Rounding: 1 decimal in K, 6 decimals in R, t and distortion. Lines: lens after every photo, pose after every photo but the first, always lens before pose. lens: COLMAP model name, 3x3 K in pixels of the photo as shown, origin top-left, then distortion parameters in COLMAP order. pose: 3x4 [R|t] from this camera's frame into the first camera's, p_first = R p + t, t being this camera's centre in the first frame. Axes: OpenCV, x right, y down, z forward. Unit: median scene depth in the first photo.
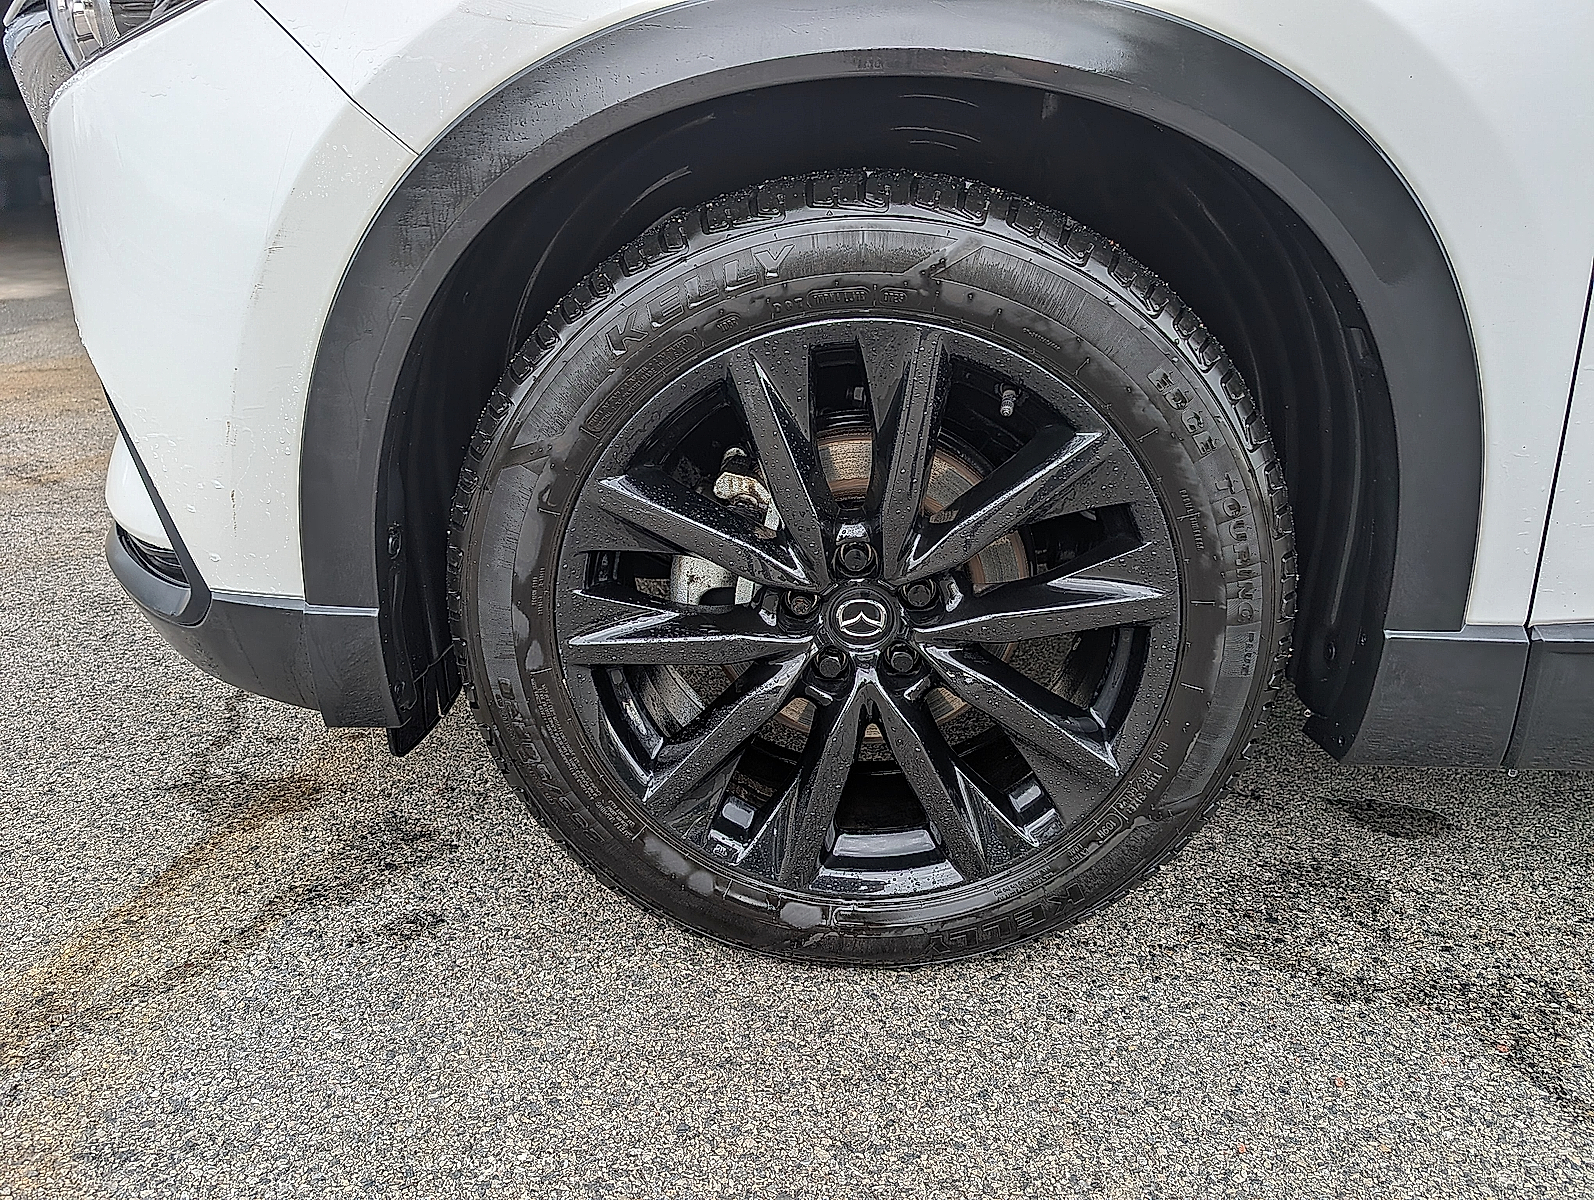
lens RADIAL K [[1152.0, 0, 820.8], [0, 1152.0, 596.3], [0, 0, 1]] dist [-0.001546, -0.003081]
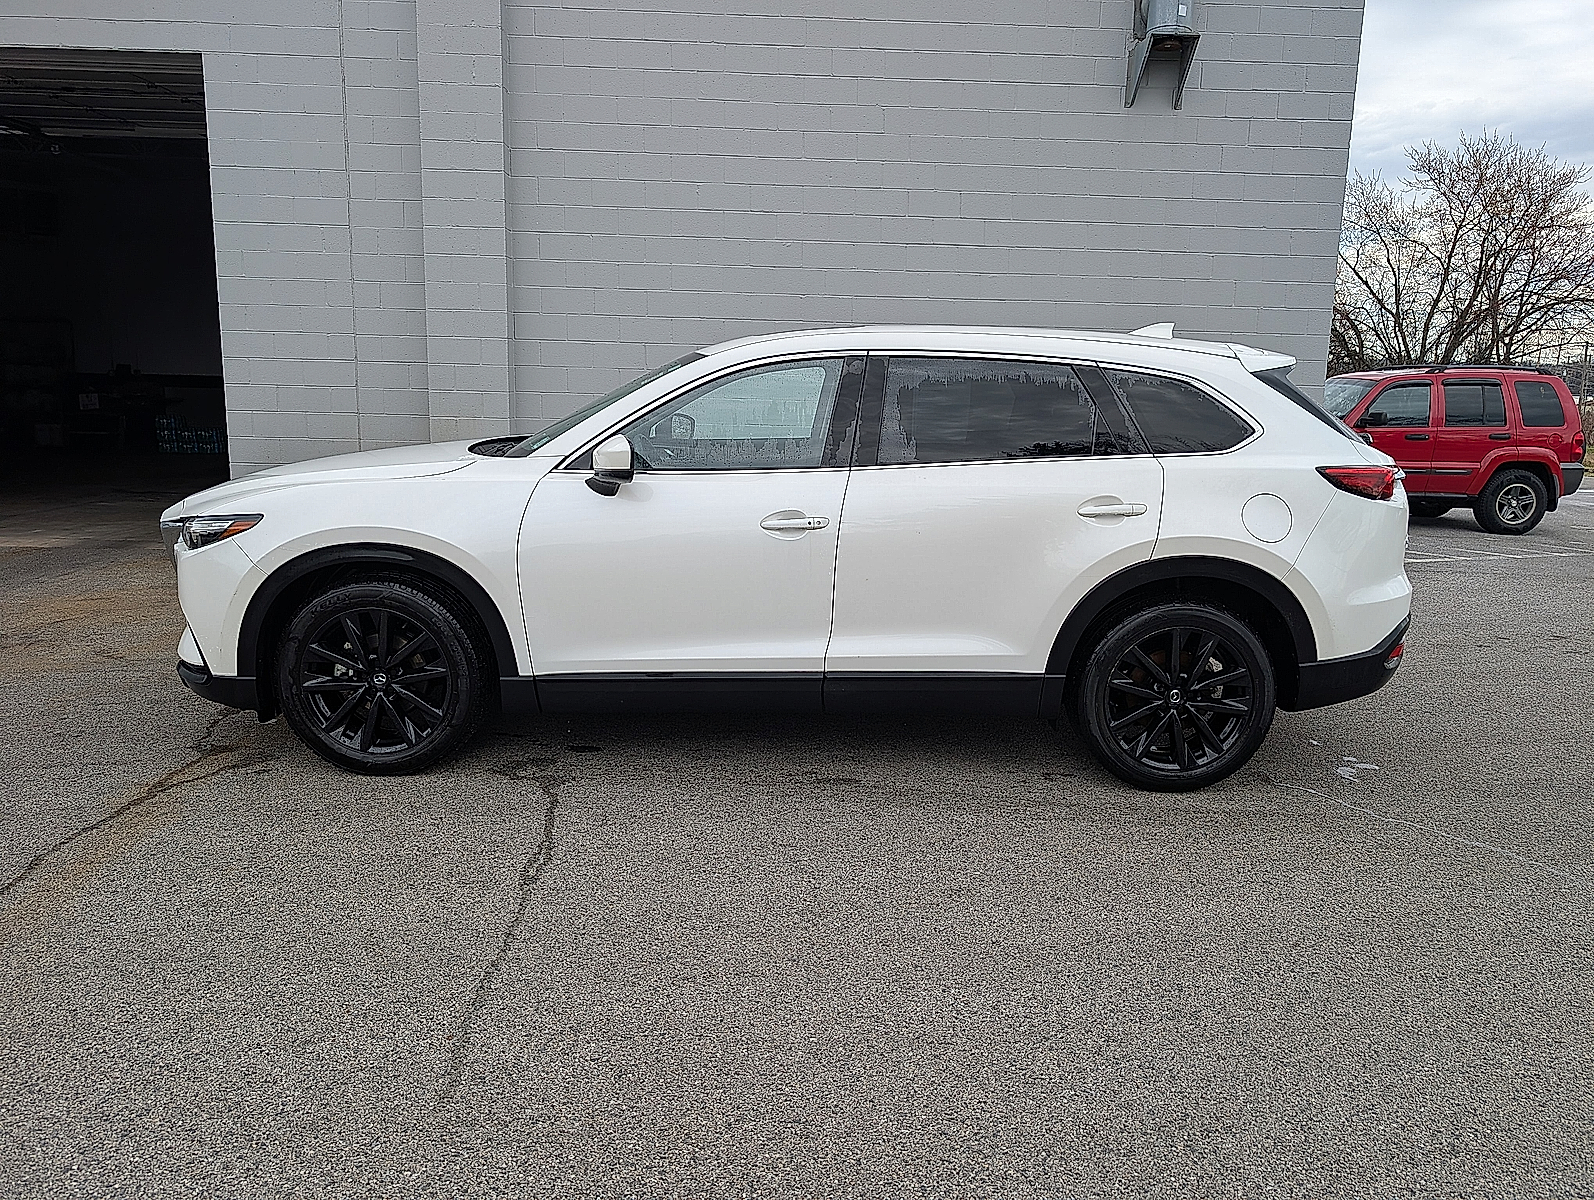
lens RADIAL K [[1152.0, 0, 820.8], [0, 1152.0, 596.3], [0, 0, 1]] dist [-0.001546, -0.003081]
pose [[0.998856, -0.013152, 0.045984, 1.394405], [0.020971, 0.984535, -0.173929, 0.468149], [-0.042986, 0.174694, 0.983684, -3.065049]]
